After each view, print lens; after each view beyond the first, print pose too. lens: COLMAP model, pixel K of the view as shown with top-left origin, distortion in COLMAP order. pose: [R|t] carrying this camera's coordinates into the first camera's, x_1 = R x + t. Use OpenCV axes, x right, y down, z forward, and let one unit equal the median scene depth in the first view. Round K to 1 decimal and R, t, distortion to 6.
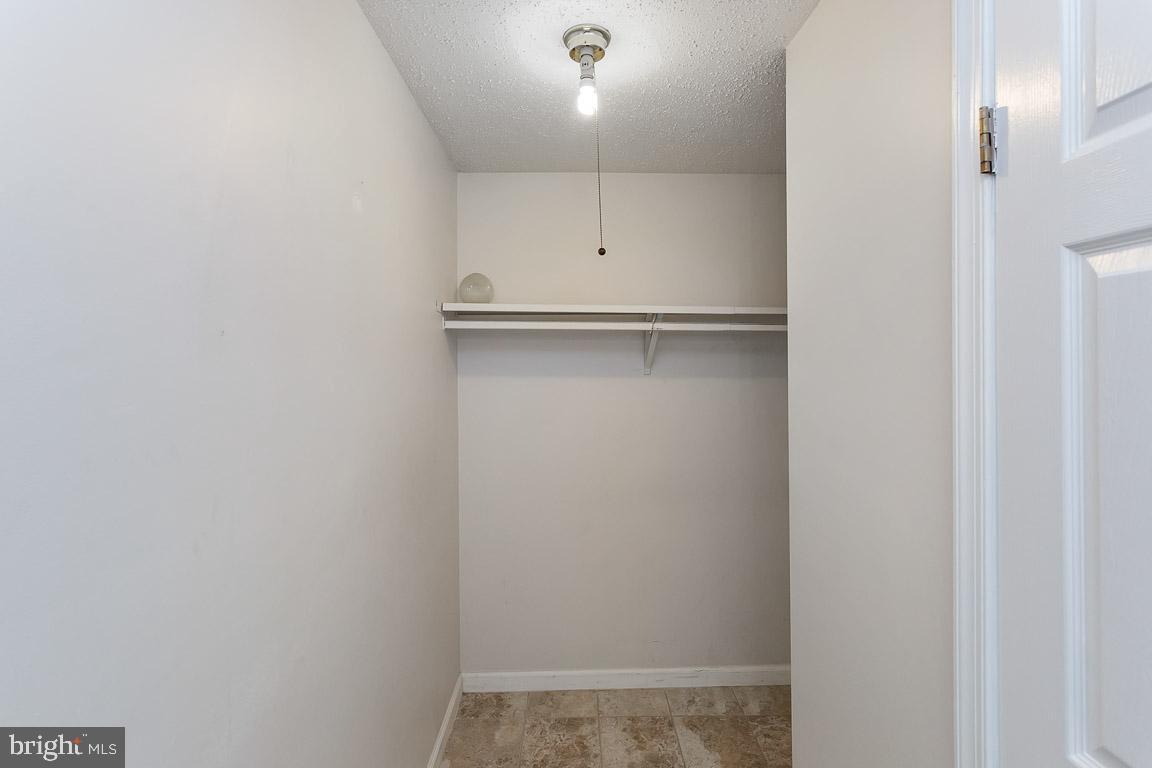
lens RADIAL K [[551.5, 0, 582.4], [0, 551.5, 372.5], [0, 0, 1]] dist [-0.001367, 0.000152]
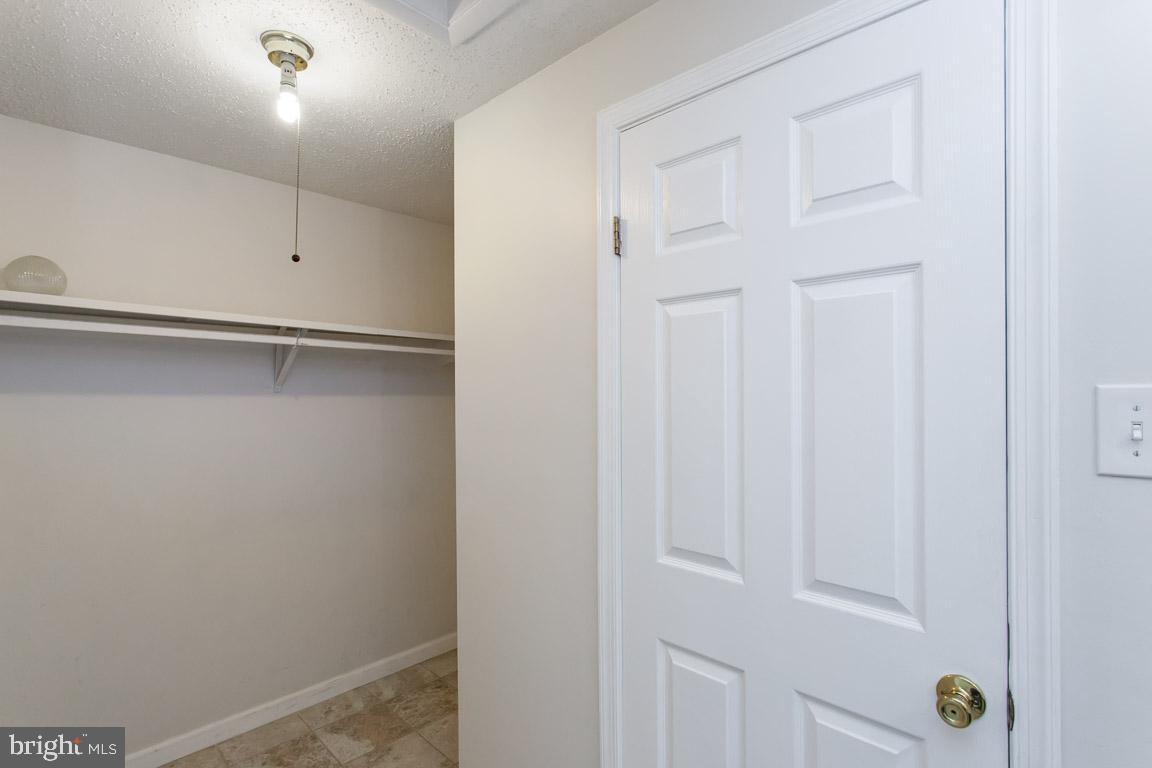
lens RADIAL K [[538.7, 0, 575.5], [0, 538.7, 411.7], [0, 0, 1]] dist [0.000107, 0.000000]
pose [[0.717643, -0.020961, 0.696095, -0.179279], [0.016910, 0.999777, 0.012671, 0.037500], [-0.696205, 0.002677, 0.717838, -0.047740]]
